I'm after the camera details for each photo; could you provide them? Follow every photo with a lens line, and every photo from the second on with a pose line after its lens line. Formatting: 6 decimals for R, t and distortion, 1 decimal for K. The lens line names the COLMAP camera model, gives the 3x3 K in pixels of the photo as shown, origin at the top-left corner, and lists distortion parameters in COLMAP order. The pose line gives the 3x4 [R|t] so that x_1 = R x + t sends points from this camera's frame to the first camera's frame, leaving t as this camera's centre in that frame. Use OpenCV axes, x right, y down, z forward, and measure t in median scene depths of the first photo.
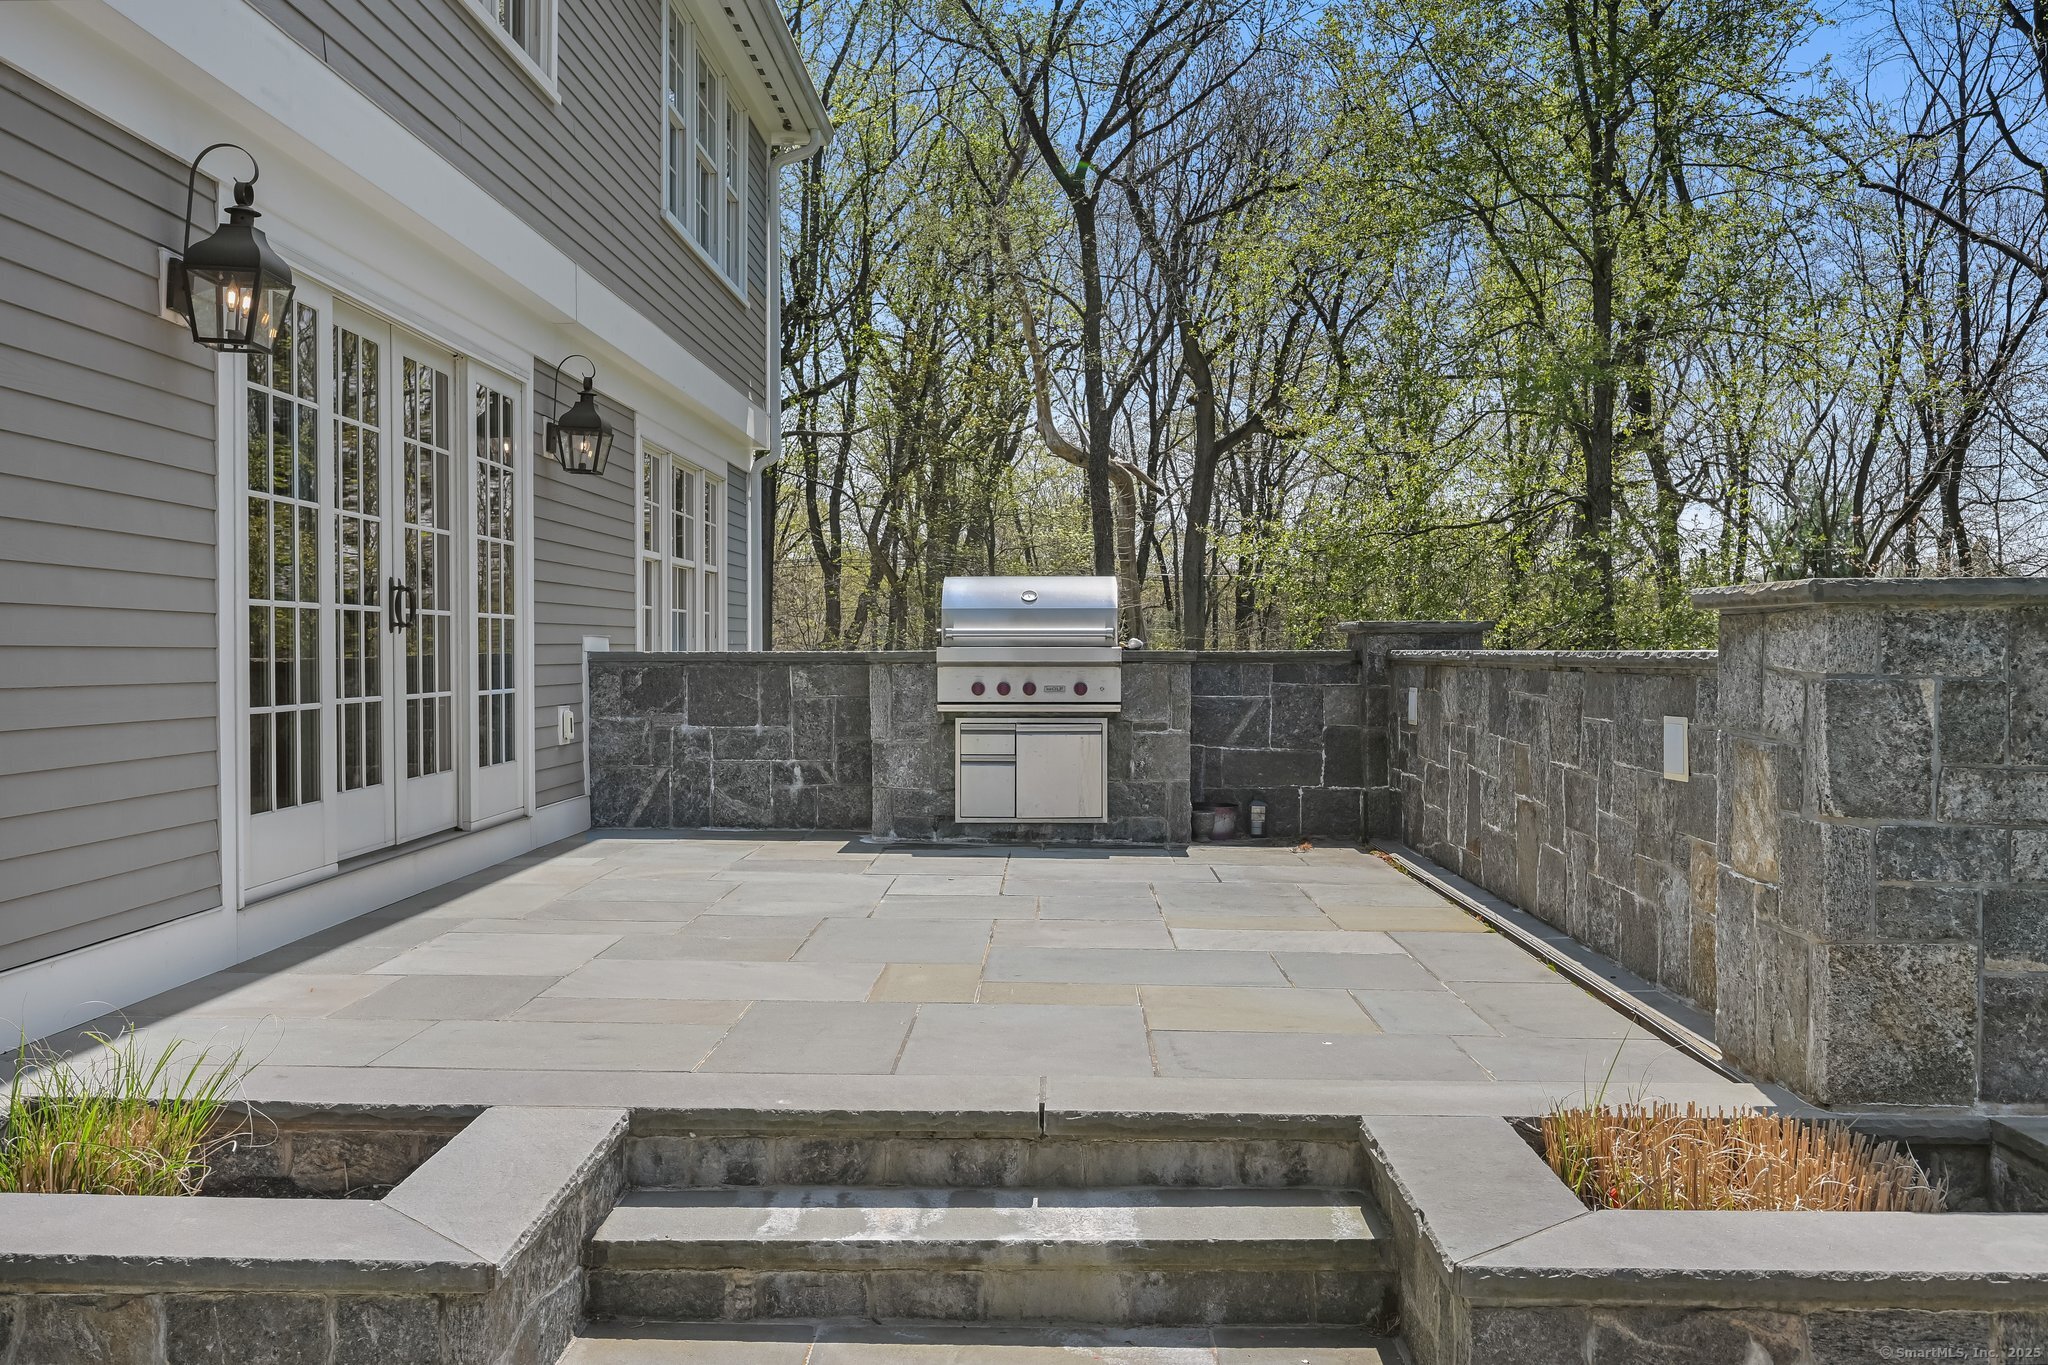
lens RADIAL K [[1782.4, 0, 1024.0], [0, 1782.4, 682.5], [0, 0, 1]] dist [-0.000241, -0.000002]
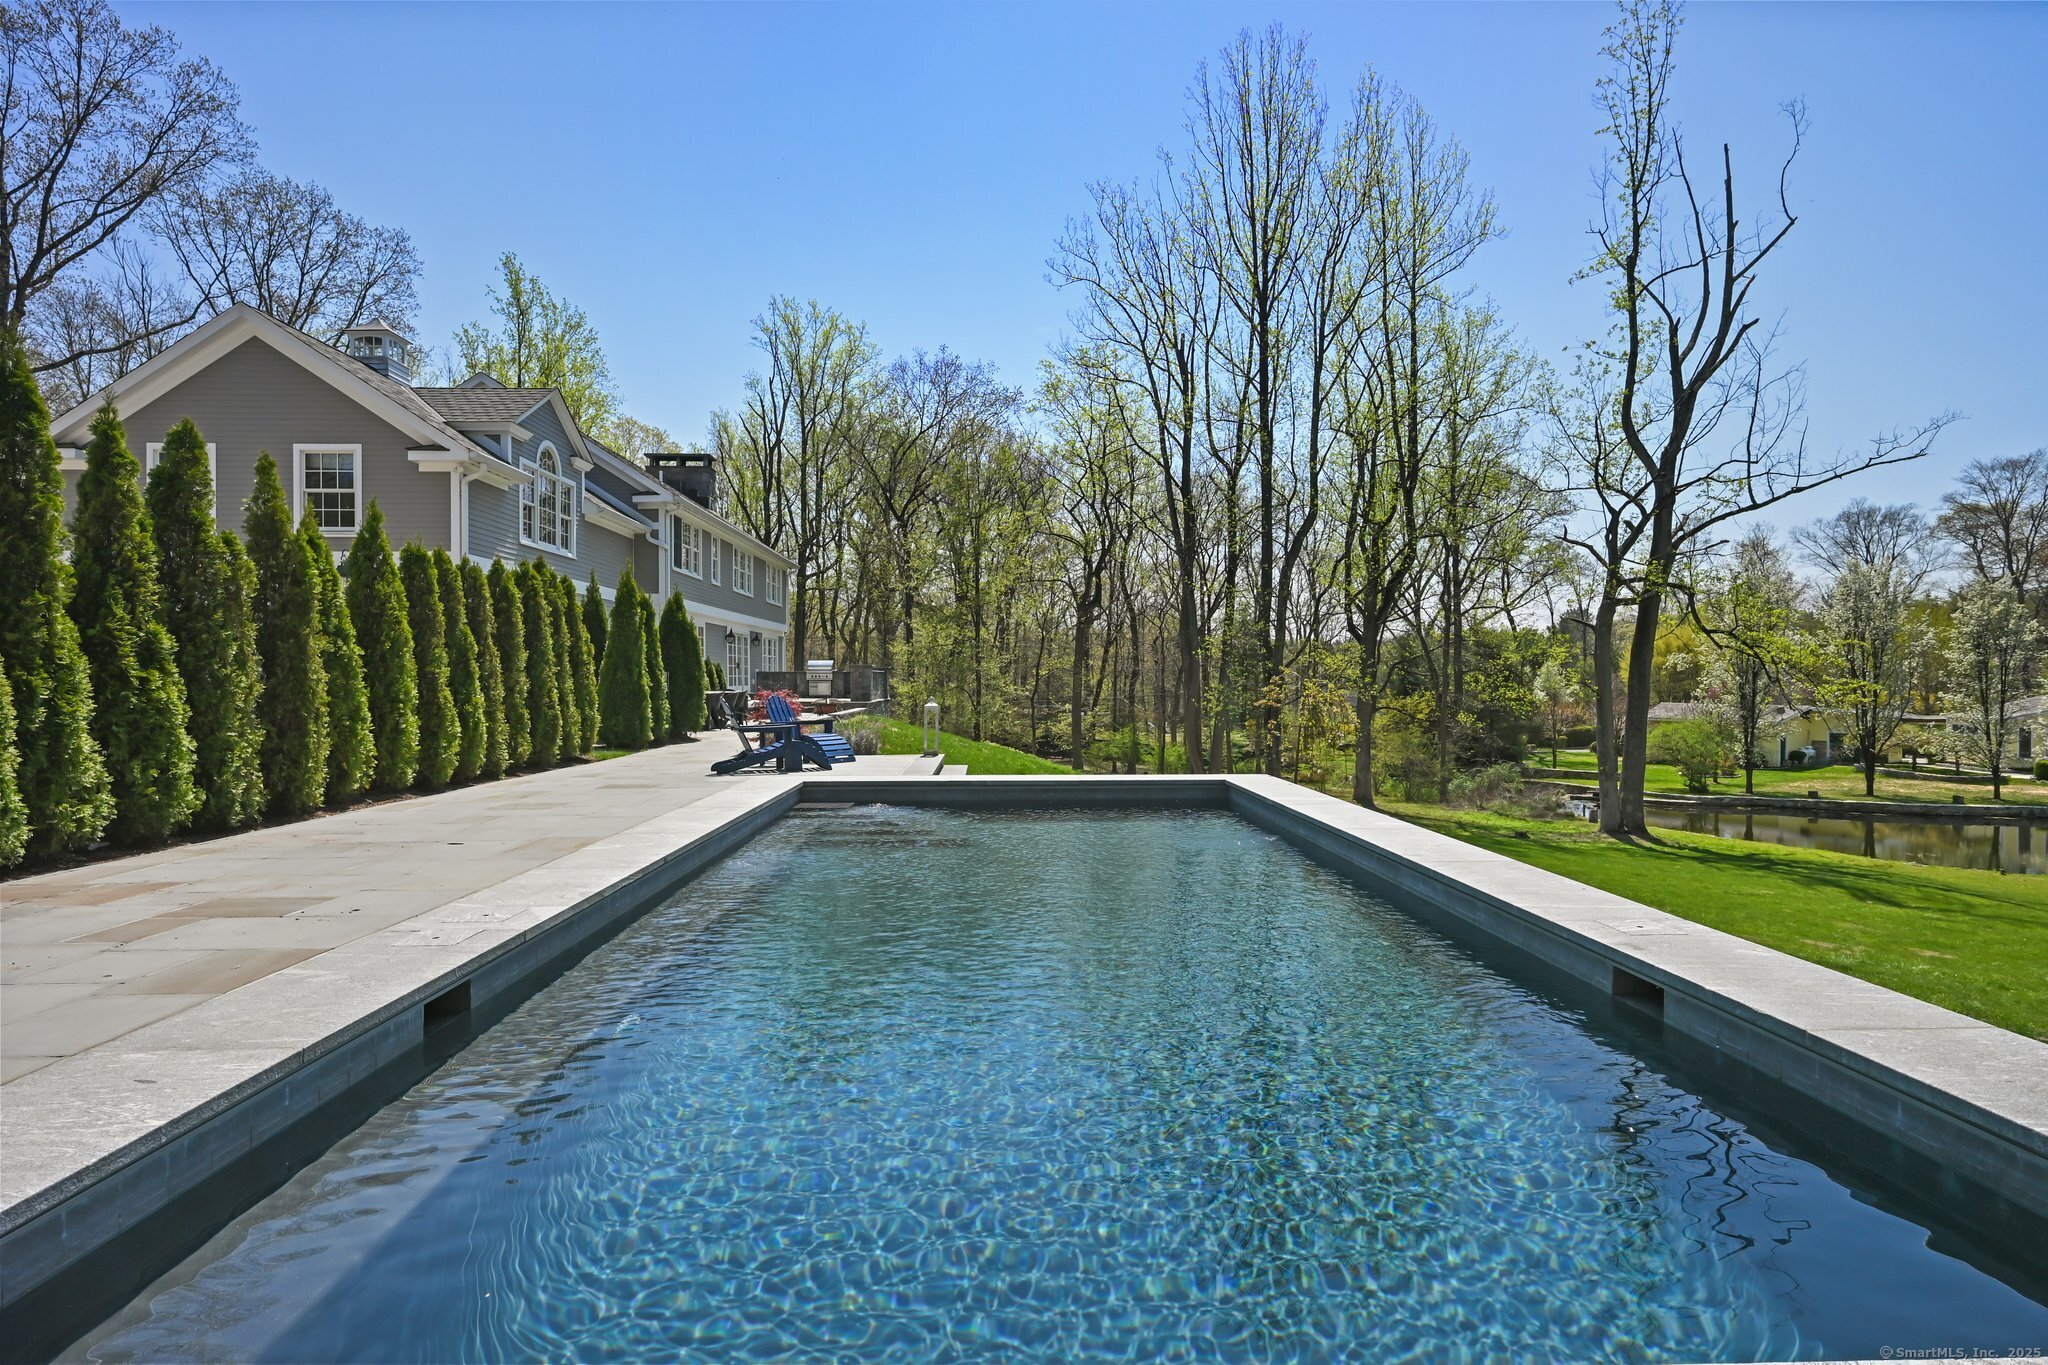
lens RADIAL K [[1073.1, 0, 1024.0], [0, 1073.1, 682.5], [0, 0, 1]] dist [0.002124, 0.000601]
pose [[0.998526, -0.005457, 0.054002, 0.588645], [0.006370, 0.999839, -0.016754, 0.103905], [-0.053902, 0.017073, 0.998400, -3.342739]]
